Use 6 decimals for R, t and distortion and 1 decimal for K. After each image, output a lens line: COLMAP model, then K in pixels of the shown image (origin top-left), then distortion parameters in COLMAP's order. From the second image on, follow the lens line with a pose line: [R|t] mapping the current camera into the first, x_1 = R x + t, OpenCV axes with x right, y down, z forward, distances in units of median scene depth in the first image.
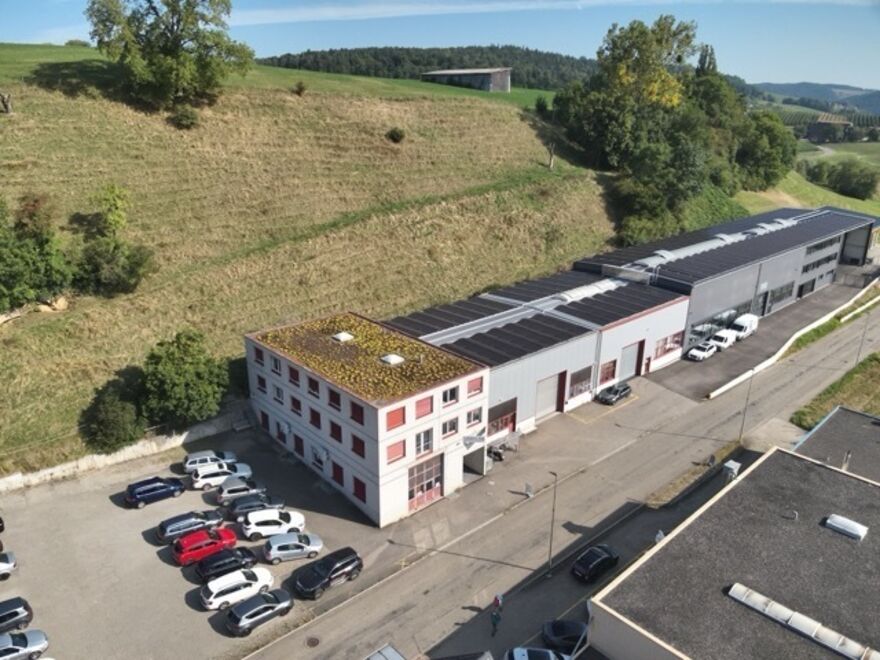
lens RADIAL K [[635.0, 0, 434.0], [0, 635.0, 329.7], [0, 0, 1]] dist [0.123607, -0.219148]
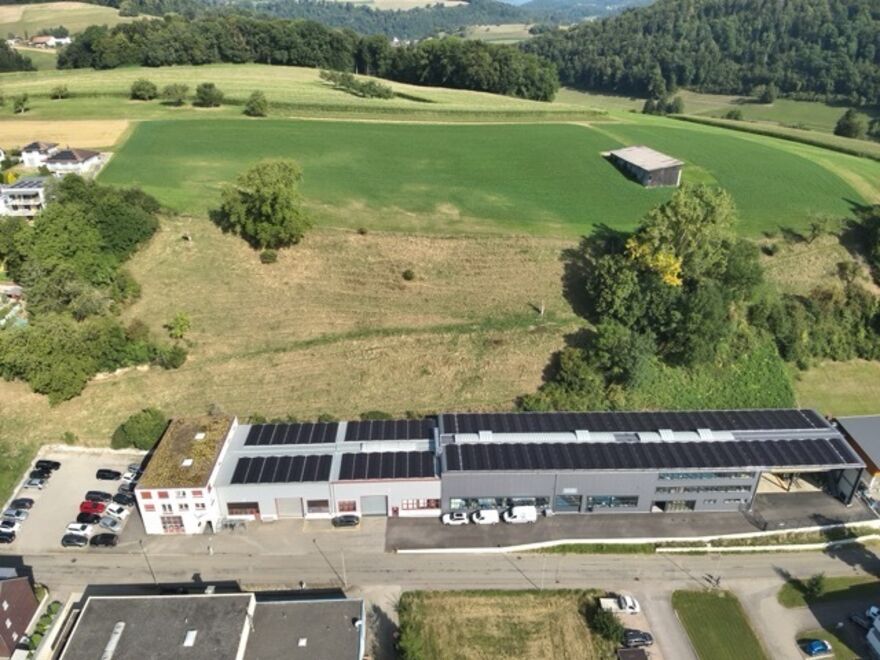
lens RADIAL K [[635.0, 0, 434.0], [0, 635.0, 329.7], [0, 0, 1]] dist [0.123607, -0.219148]
pose [[0.764245, 0.292642, -0.574708, 1.252113], [-0.211032, 0.955540, 0.205932, -0.743888], [0.609422, -0.036101, 0.792024, -0.112583]]
